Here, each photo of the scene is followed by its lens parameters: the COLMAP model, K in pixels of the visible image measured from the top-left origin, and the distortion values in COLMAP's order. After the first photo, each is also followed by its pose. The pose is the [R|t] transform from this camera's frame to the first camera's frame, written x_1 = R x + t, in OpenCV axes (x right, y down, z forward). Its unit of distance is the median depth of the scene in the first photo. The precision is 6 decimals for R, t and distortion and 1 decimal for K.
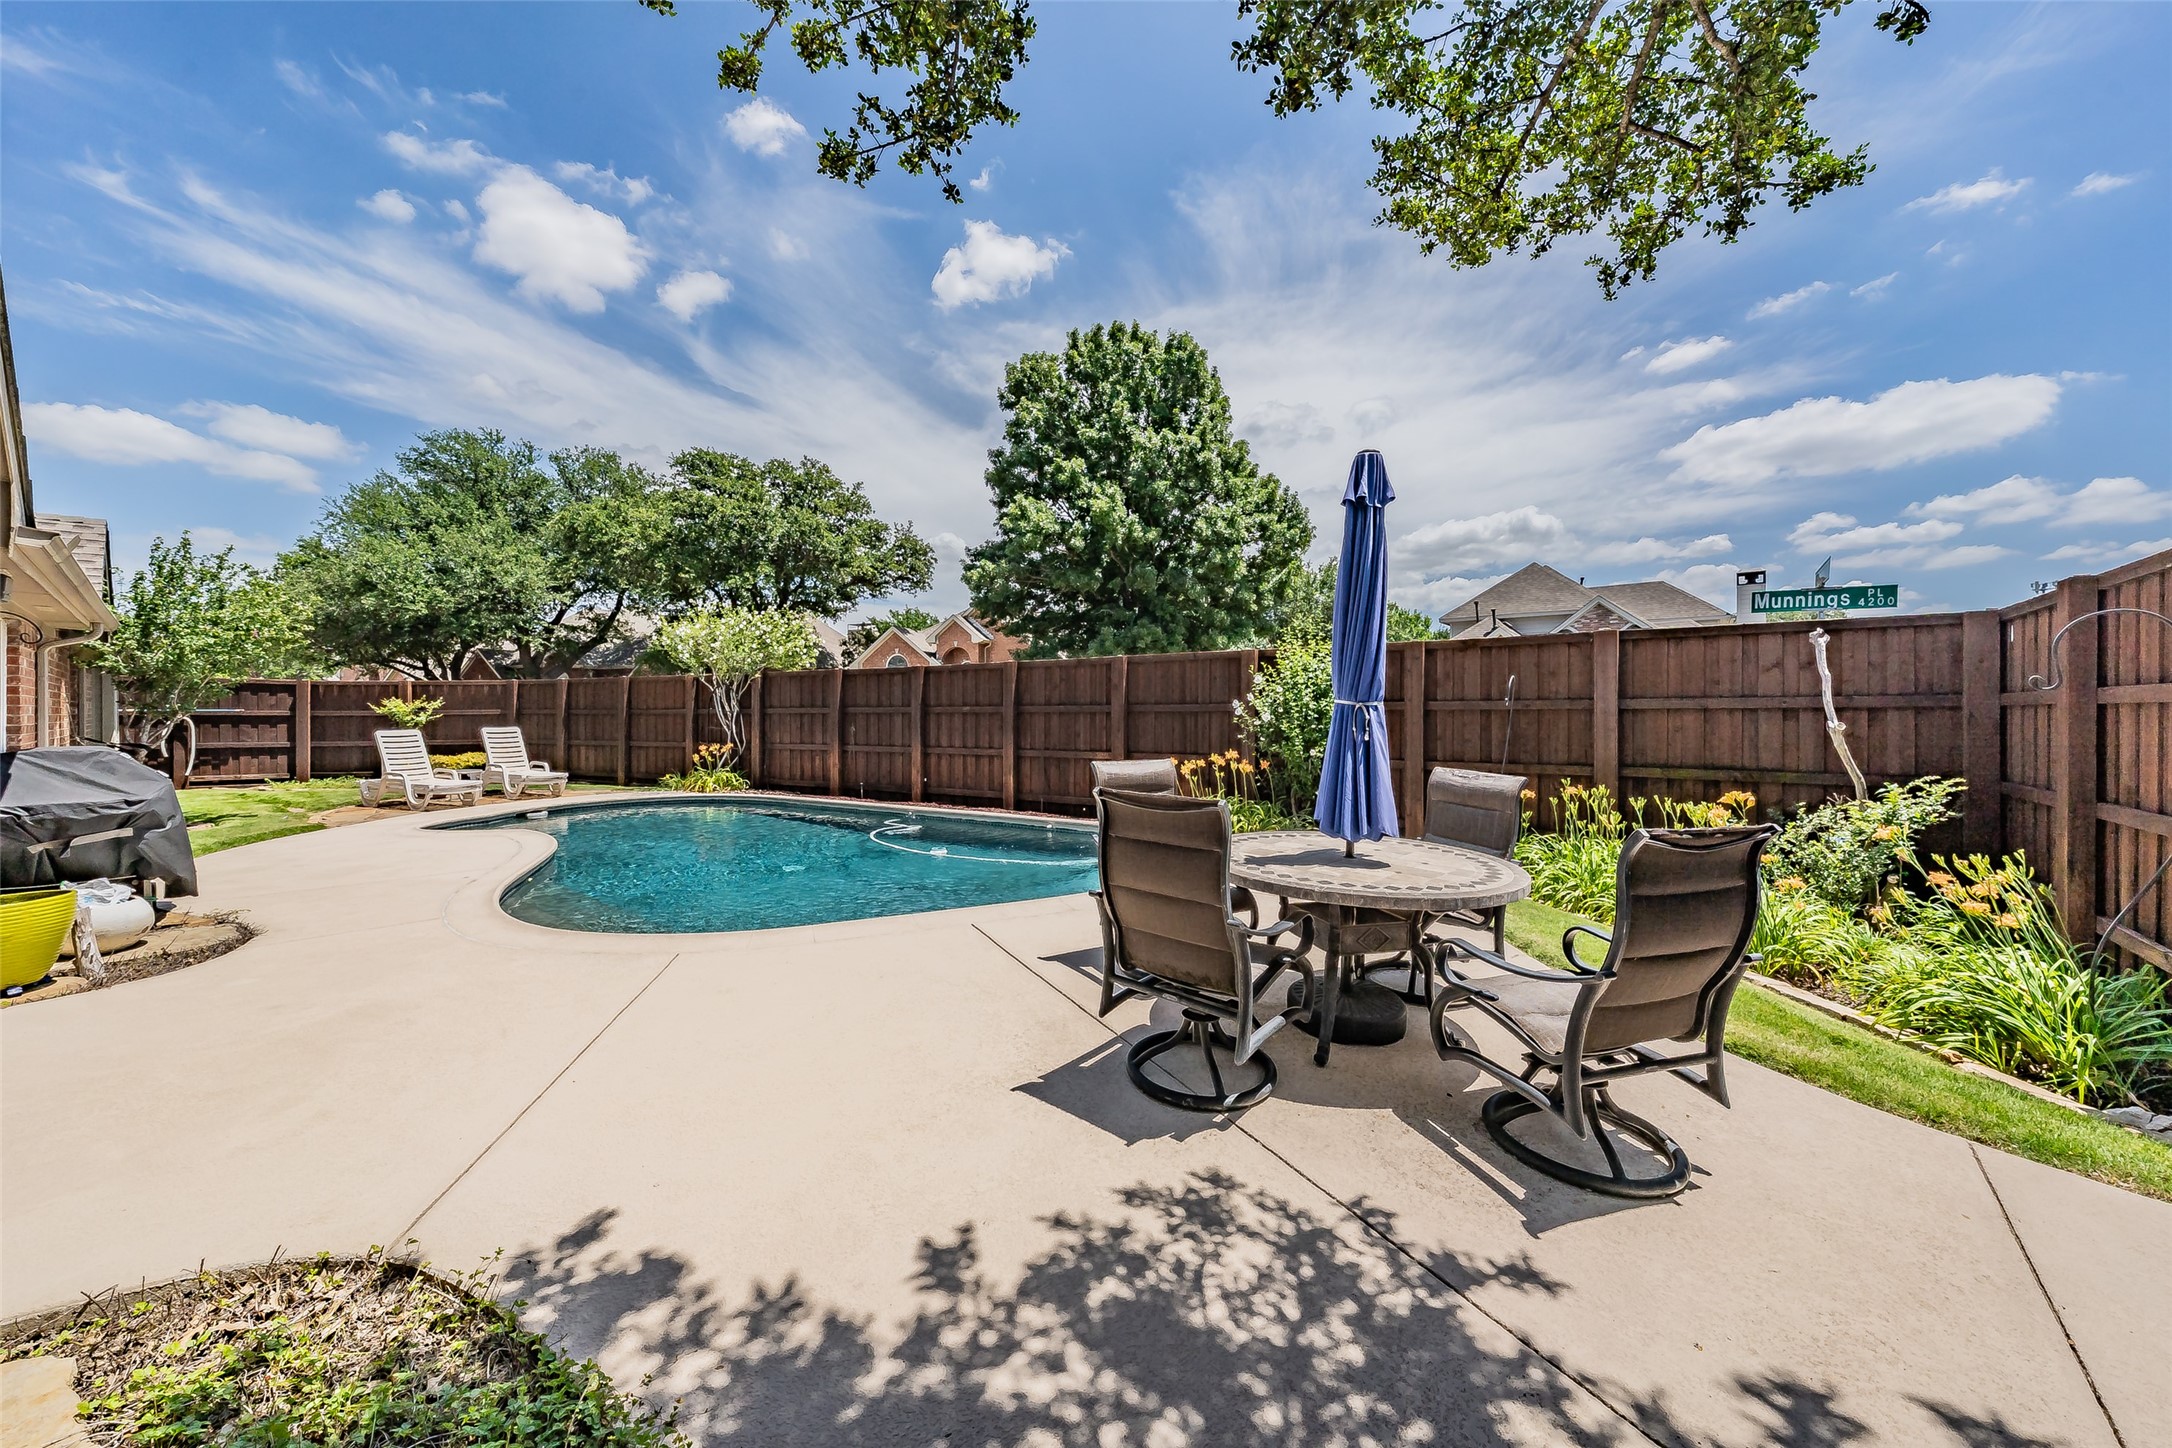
lens RADIAL K [[767.3, 0, 1083.6], [0, 767.3, 720.5], [0, 0, 1]] dist [-0.004067, 0.001231]
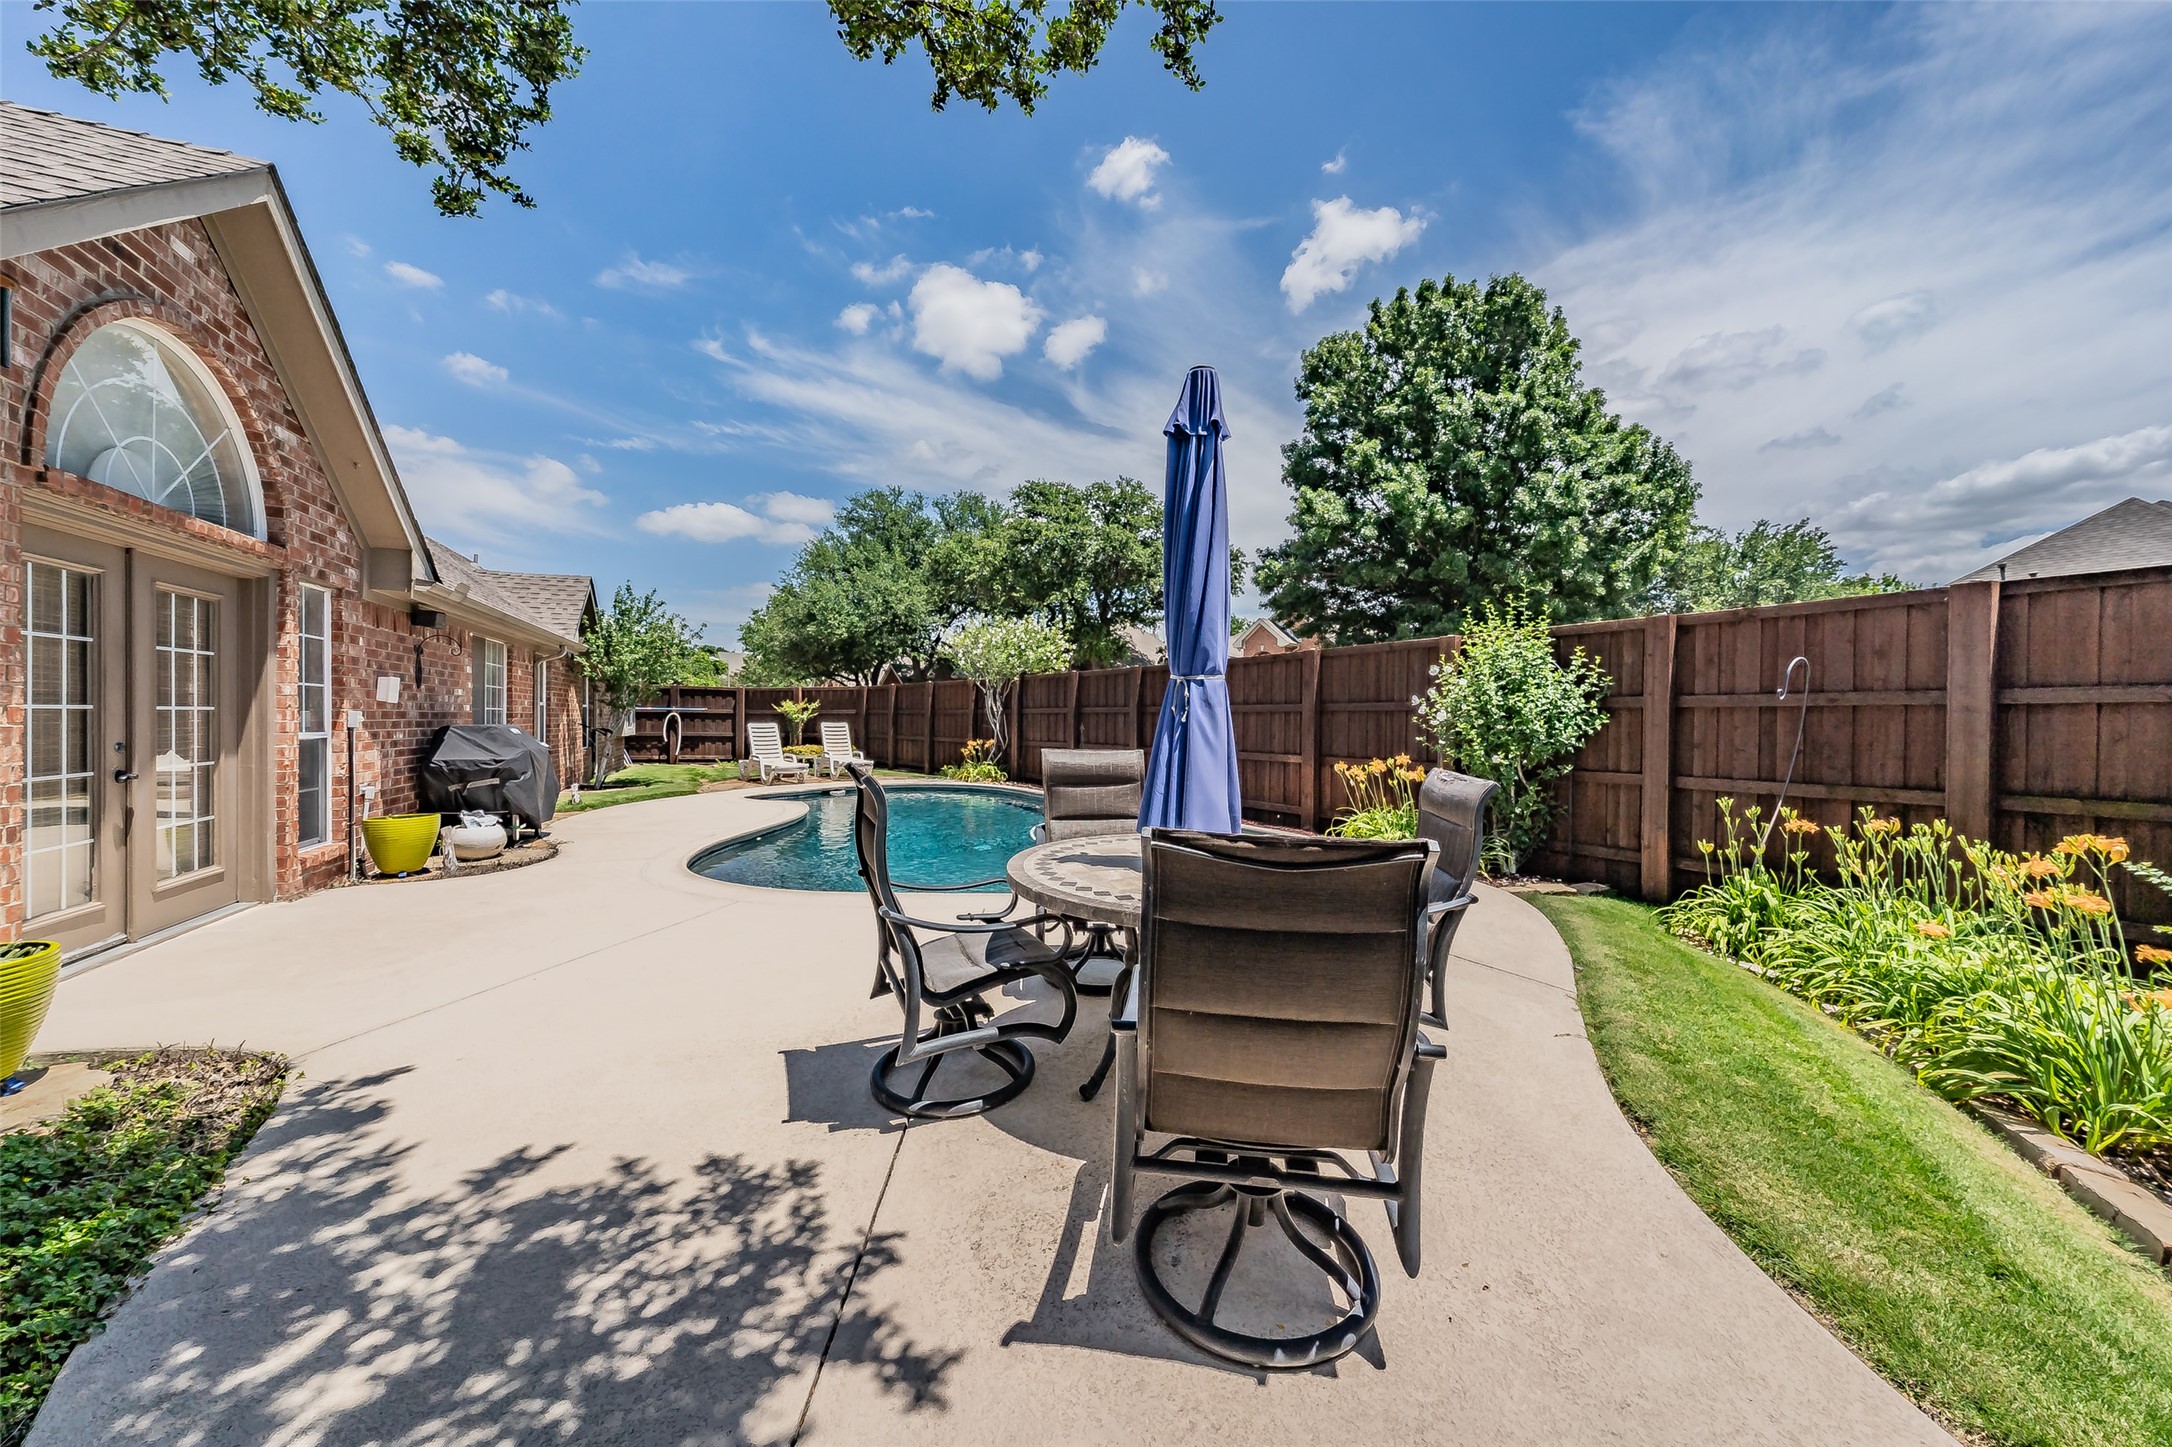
lens RADIAL K [[767.3, 0, 1102.4], [0, 767.3, 731.4], [0, 0, 1]] dist [-0.004067, 0.001231]
pose [[0.903243, 0.015761, -0.428839, 0.099932], [-0.014217, 0.999876, 0.006802, 0.004805], [0.428893, -0.000047, 0.903355, 0.034019]]
